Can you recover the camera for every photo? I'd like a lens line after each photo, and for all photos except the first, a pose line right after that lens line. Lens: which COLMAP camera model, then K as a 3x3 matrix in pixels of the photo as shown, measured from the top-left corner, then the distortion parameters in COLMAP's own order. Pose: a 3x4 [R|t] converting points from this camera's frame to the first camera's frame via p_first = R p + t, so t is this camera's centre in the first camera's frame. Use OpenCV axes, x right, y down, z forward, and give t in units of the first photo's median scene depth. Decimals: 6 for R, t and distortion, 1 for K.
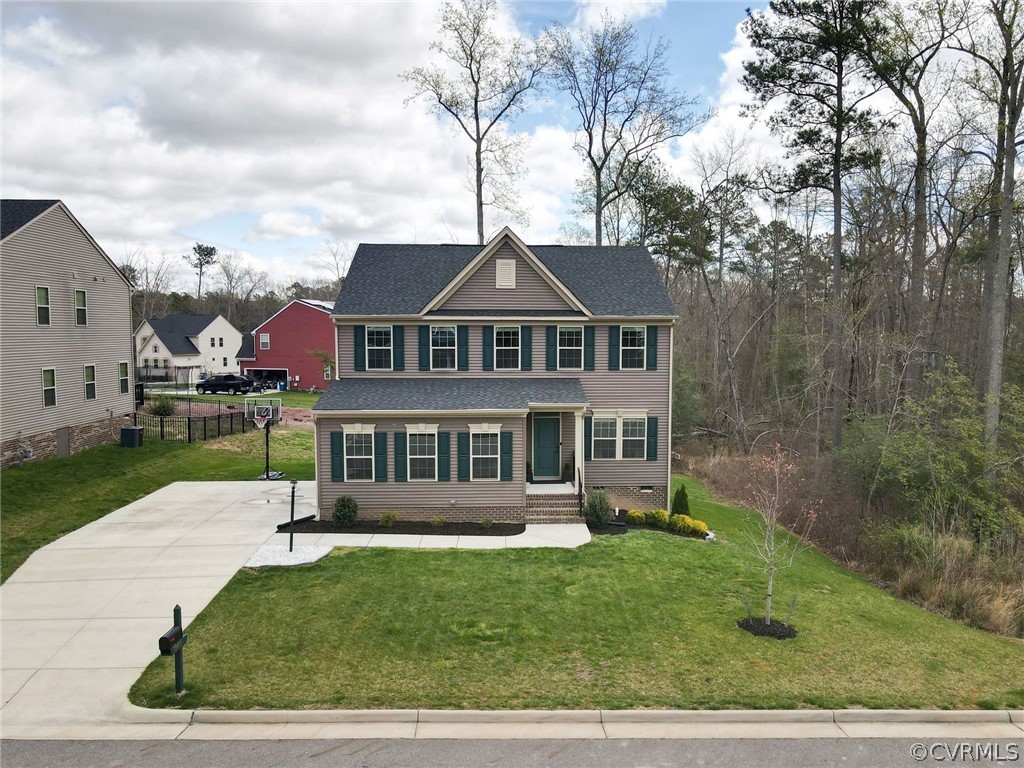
lens RADIAL K [[809.9, 0, 552.3], [0, 809.9, 384.7], [0, 0, 1]] dist [0.002775, 0.006802]
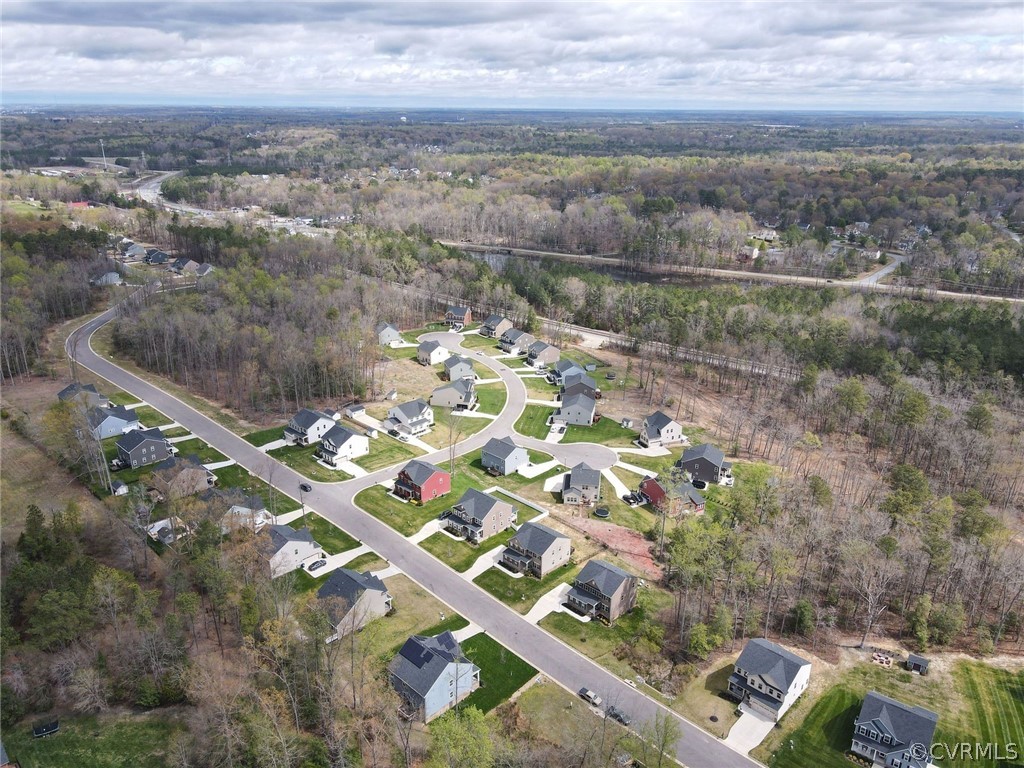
lens RADIAL K [[756.7, 0, 512.0], [0, 756.7, 384.0], [0, 0, 1]] dist [0.018074, 0.008284]
pose [[0.670267, 0.252498, -0.697844, 3.837780], [-0.052509, 0.954118, 0.294790, -3.888223], [0.740260, -0.160945, 0.652773, -3.803198]]
